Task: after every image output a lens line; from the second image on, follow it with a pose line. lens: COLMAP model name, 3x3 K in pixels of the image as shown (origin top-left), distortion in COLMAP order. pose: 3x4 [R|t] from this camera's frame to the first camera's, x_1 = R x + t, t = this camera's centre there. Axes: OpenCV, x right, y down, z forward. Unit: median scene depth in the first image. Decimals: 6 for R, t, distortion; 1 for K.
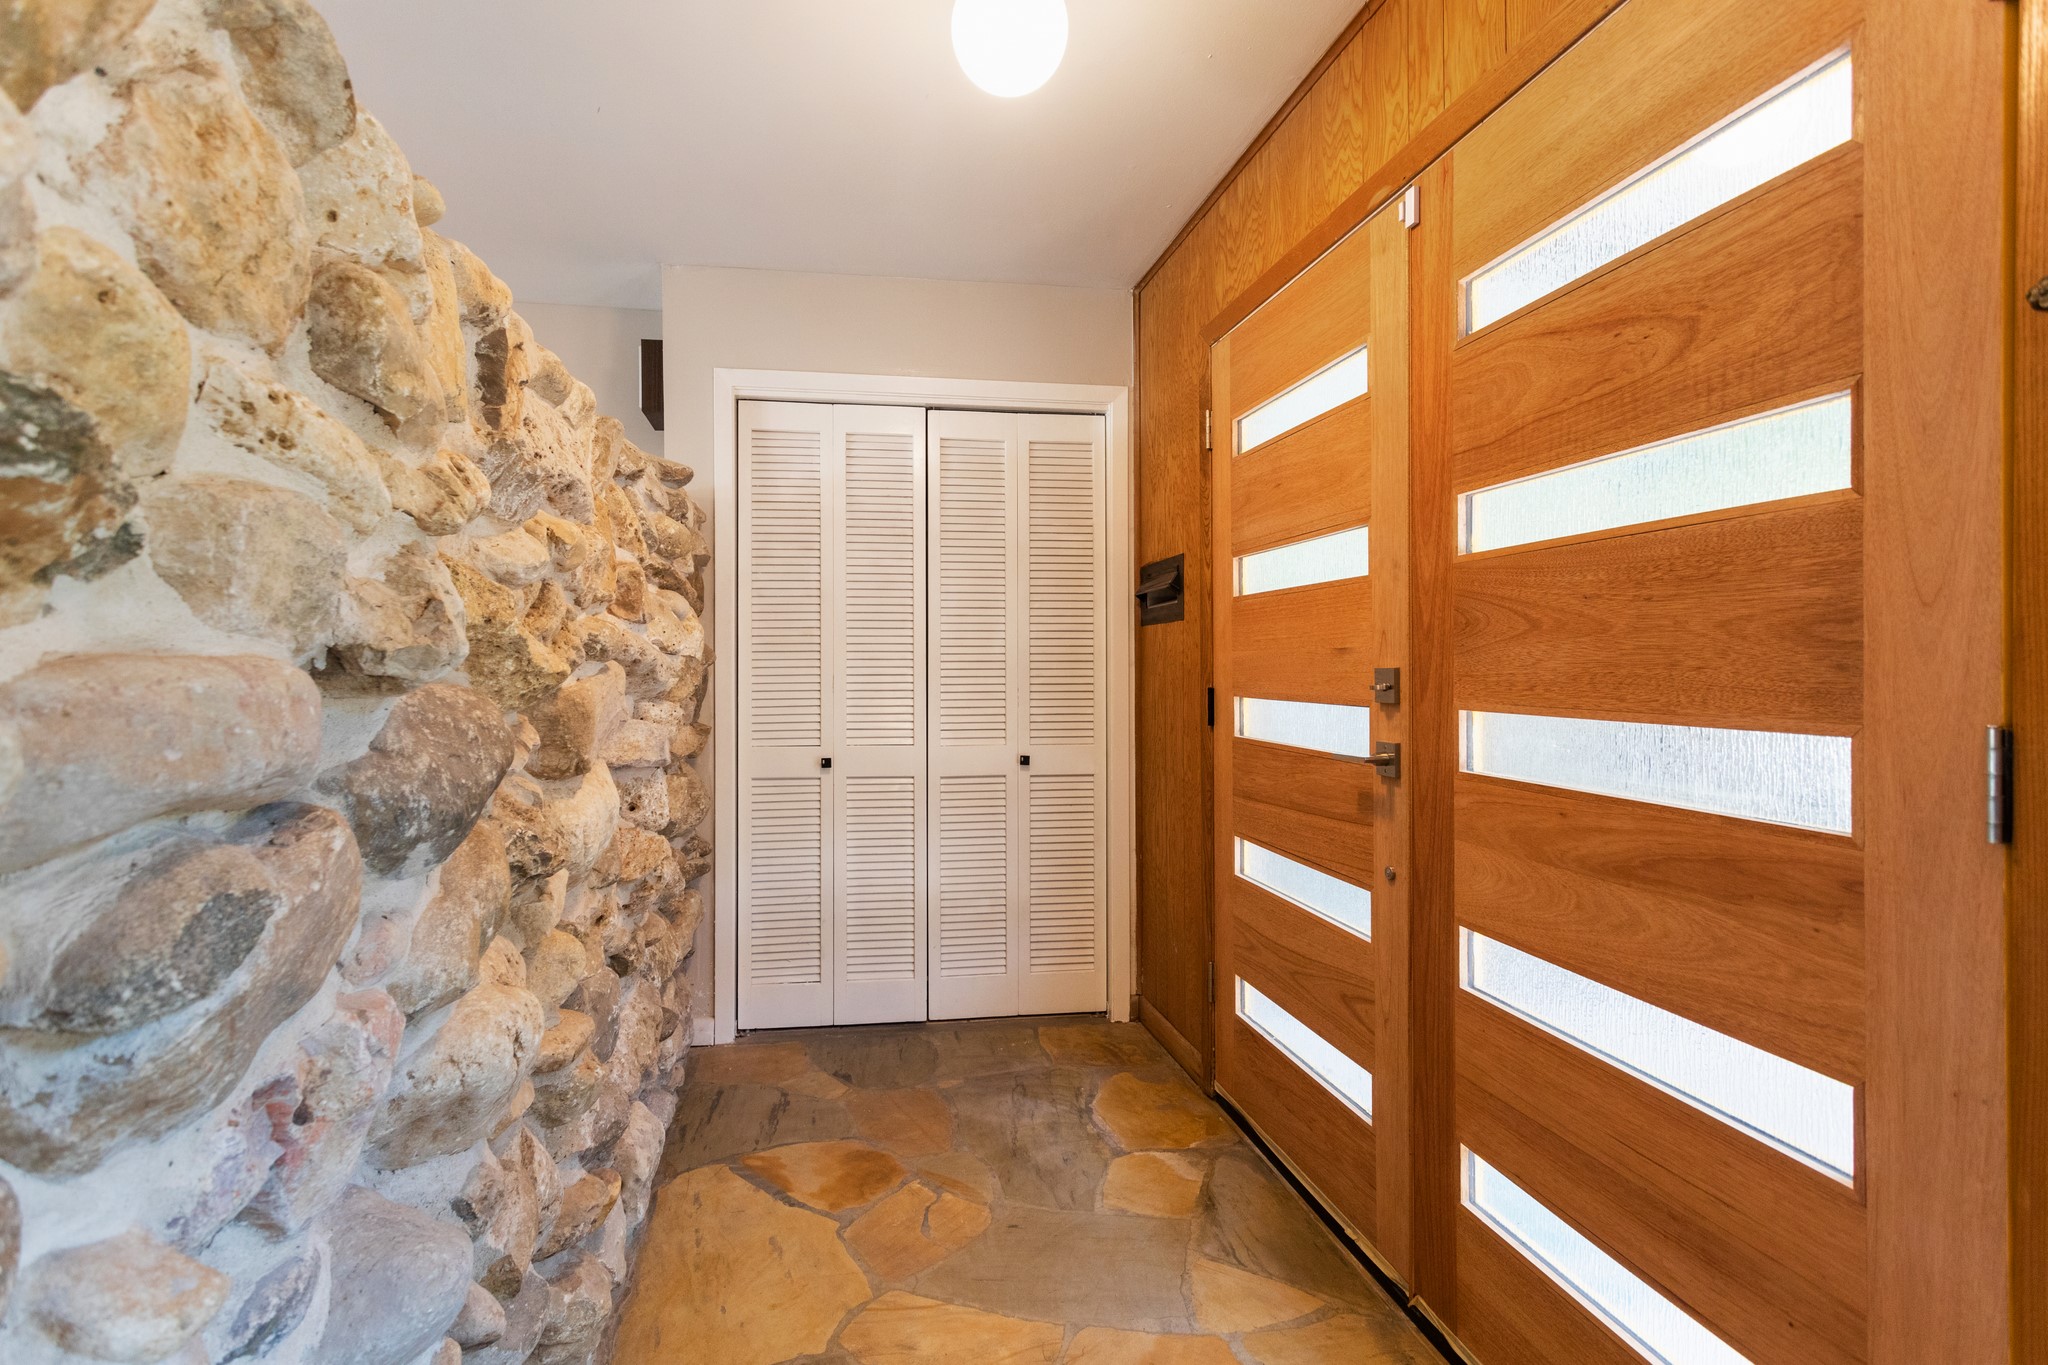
lens RADIAL K [[996.7, 0, 976.9], [0, 996.7, 653.4], [0, 0, 1]] dist [0.001567, 0.000222]
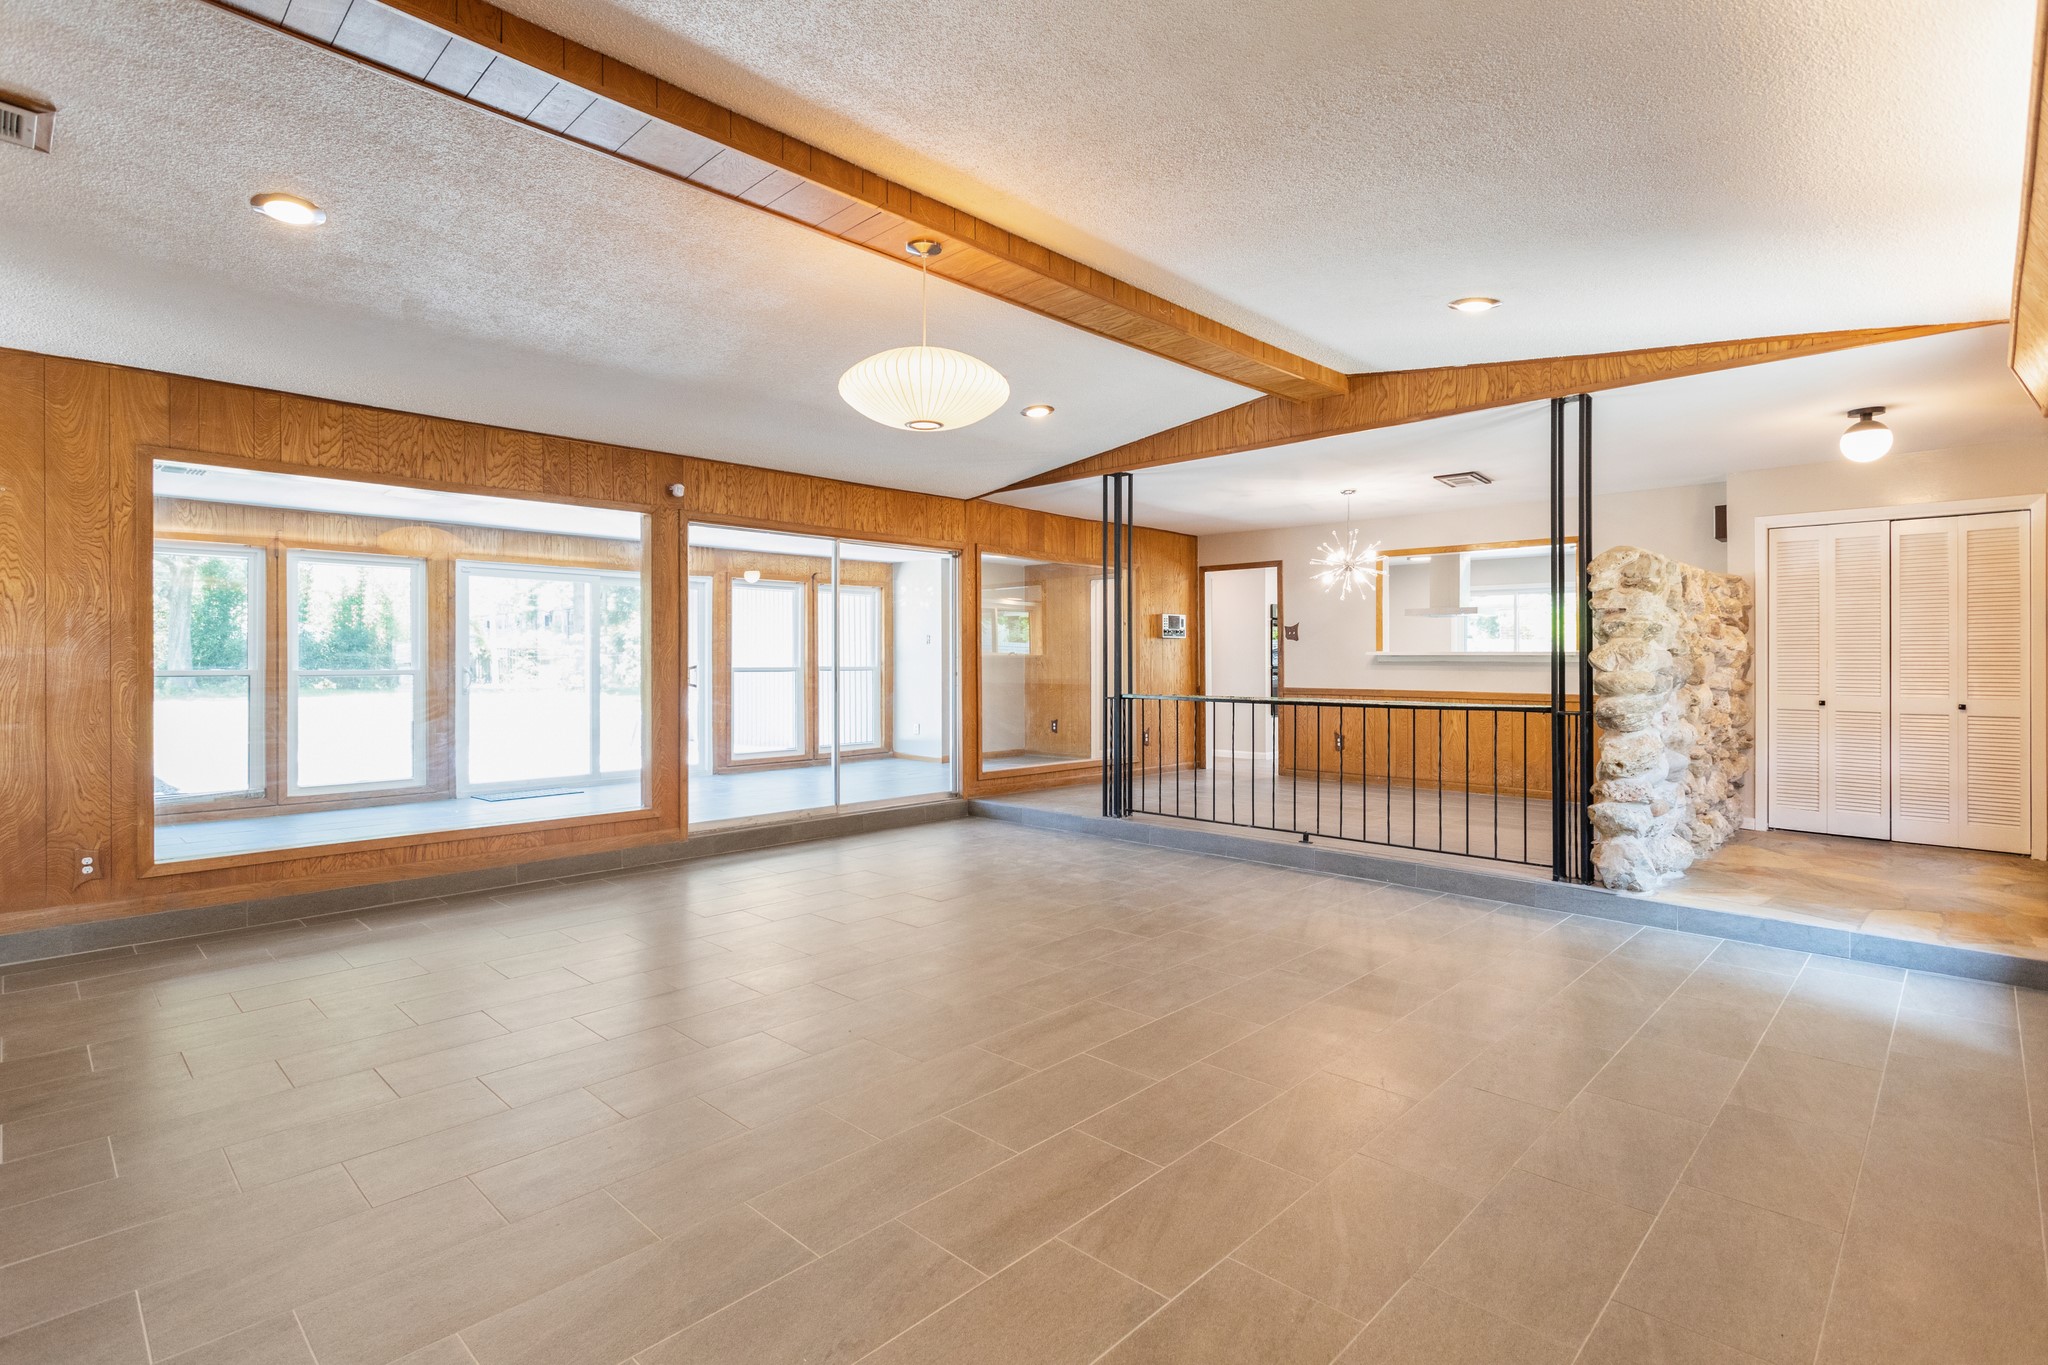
lens RADIAL K [[938.7, 0, 1026.7], [0, 938.7, 661.9], [0, 0, 1]] dist [-0.003759, -0.000555]
pose [[0.589823, 0.004165, -0.807521, 0.455530], [0.005926, 0.999937, 0.009486, -0.001356], [0.807510, -0.010381, 0.589762, -1.509335]]
